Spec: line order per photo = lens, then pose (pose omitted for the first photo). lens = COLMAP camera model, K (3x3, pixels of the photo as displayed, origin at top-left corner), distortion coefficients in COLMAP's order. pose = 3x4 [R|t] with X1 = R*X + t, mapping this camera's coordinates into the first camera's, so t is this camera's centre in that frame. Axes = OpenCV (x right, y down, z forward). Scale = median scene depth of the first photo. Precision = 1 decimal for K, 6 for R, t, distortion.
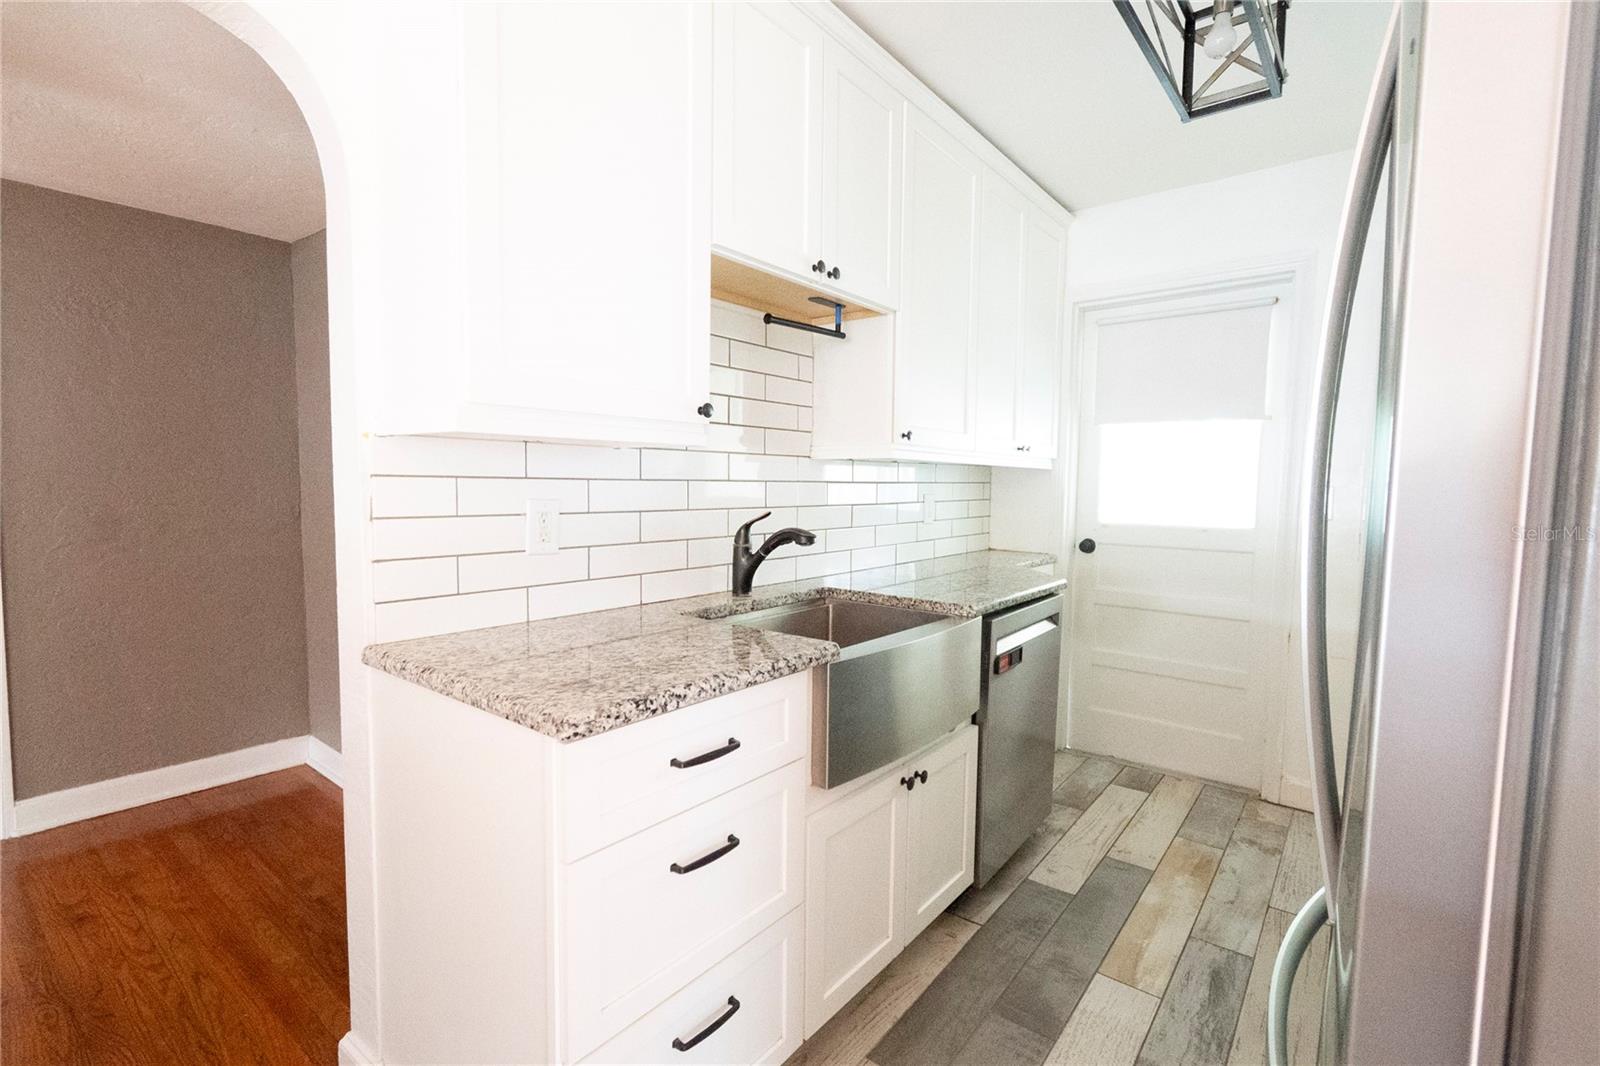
lens RADIAL K [[731.6, 0, 801.8], [0, 731.6, 524.2], [0, 0, 1]] dist [0.001332, 0.000210]
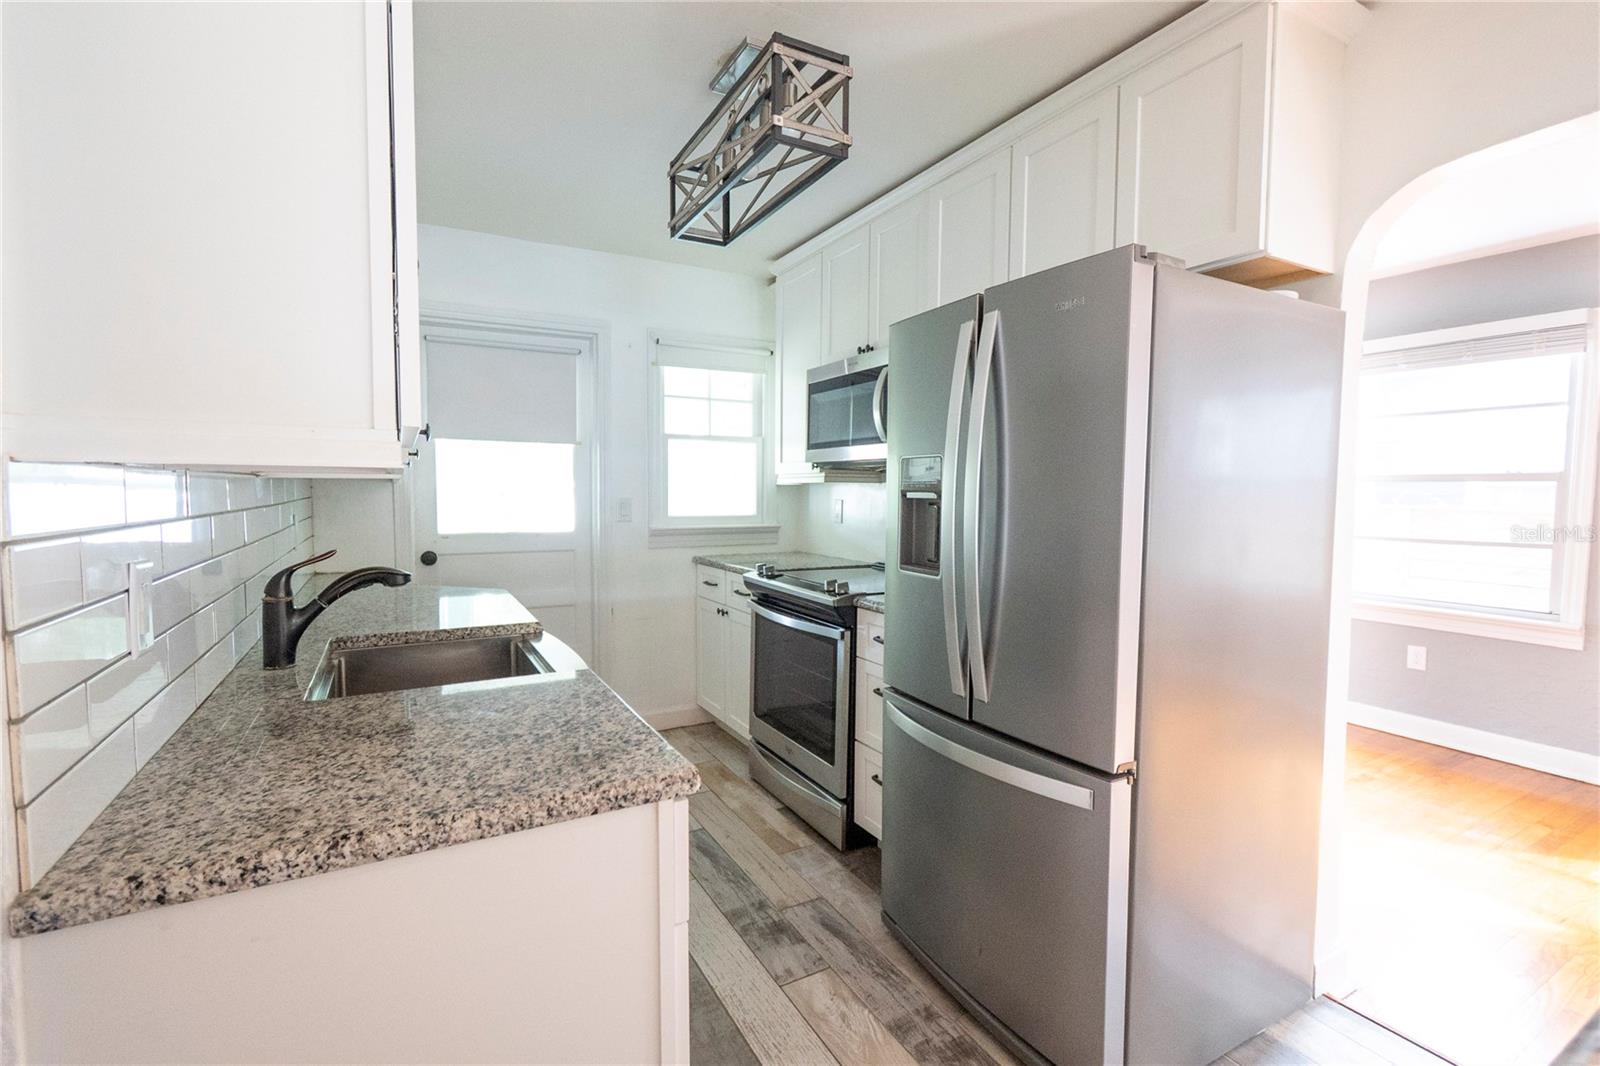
lens RADIAL K [[731.6, 0, 801.8], [0, 731.6, 524.2], [0, 0, 1]] dist [0.001332, 0.000210]
pose [[0.384596, -0.057235, 0.921309, -0.572177], [0.054424, 0.997746, 0.039264, -0.048685], [-0.921479, 0.035040, 0.386844, 0.230712]]
